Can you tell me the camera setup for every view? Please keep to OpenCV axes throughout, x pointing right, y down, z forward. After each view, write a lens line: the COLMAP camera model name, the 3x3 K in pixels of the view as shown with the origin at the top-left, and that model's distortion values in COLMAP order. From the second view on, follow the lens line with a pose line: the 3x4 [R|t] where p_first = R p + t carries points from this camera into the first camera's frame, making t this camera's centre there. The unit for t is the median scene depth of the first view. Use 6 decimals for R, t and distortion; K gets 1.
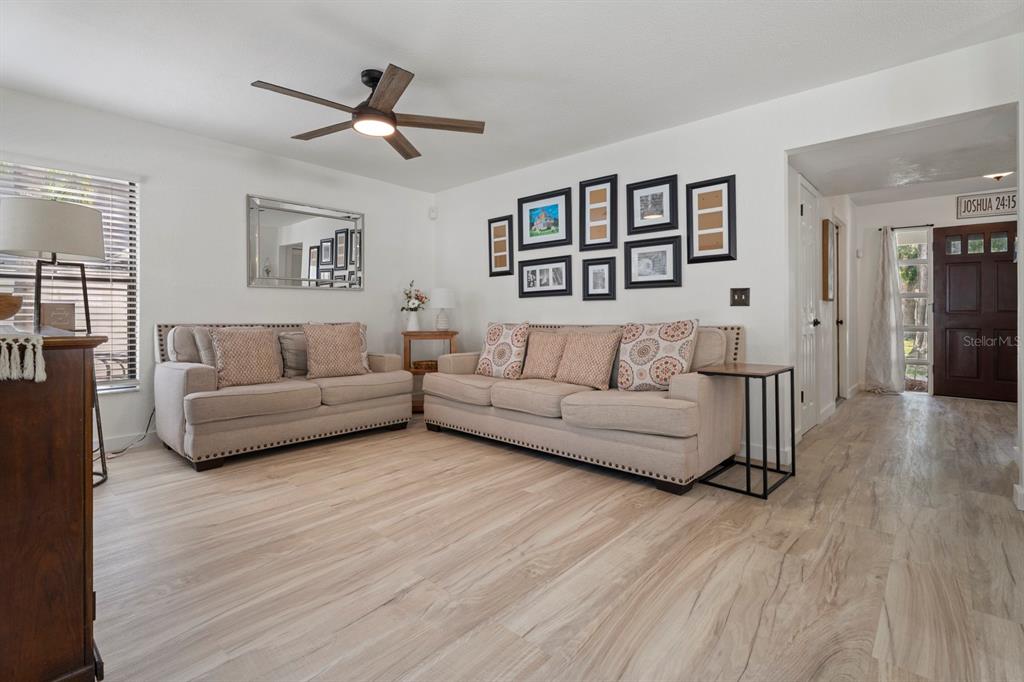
lens RADIAL K [[474.2, 0, 510.2], [0, 474.2, 305.5], [0, 0, 1]] dist [0.000718, 0.000724]
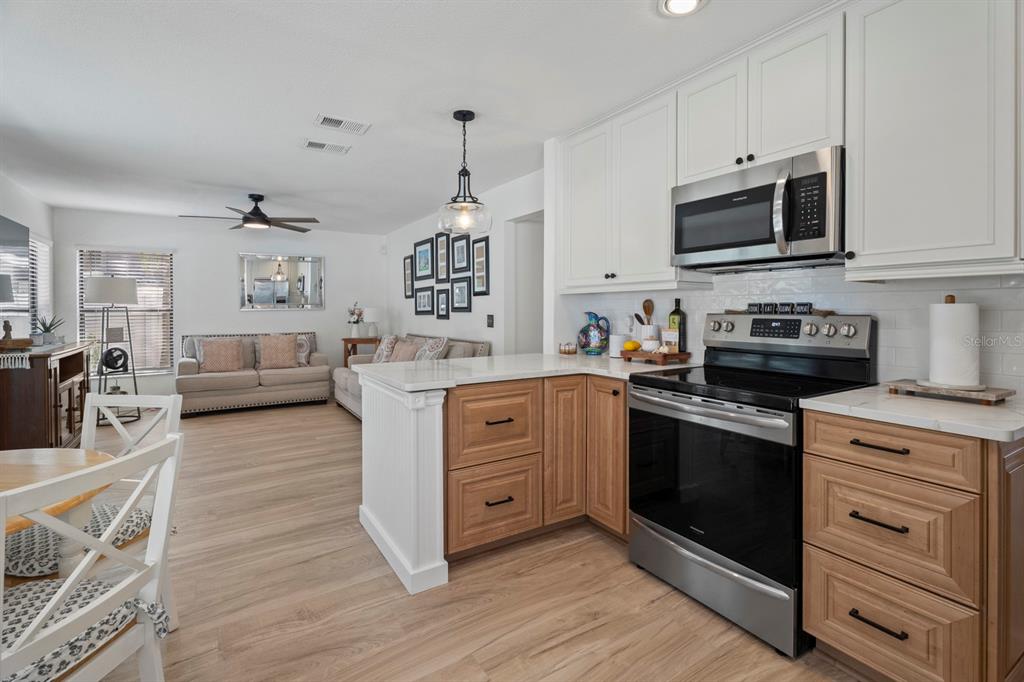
lens RADIAL K [[474.2, 0, 510.2], [0, 474.2, 305.5], [0, 0, 1]] dist [0.000718, 0.000724]
pose [[0.964768, -0.007568, -0.262992, 0.827666], [0.011360, 0.999852, 0.012904, -0.074758], [0.262856, -0.015437, 0.964712, -0.332605]]
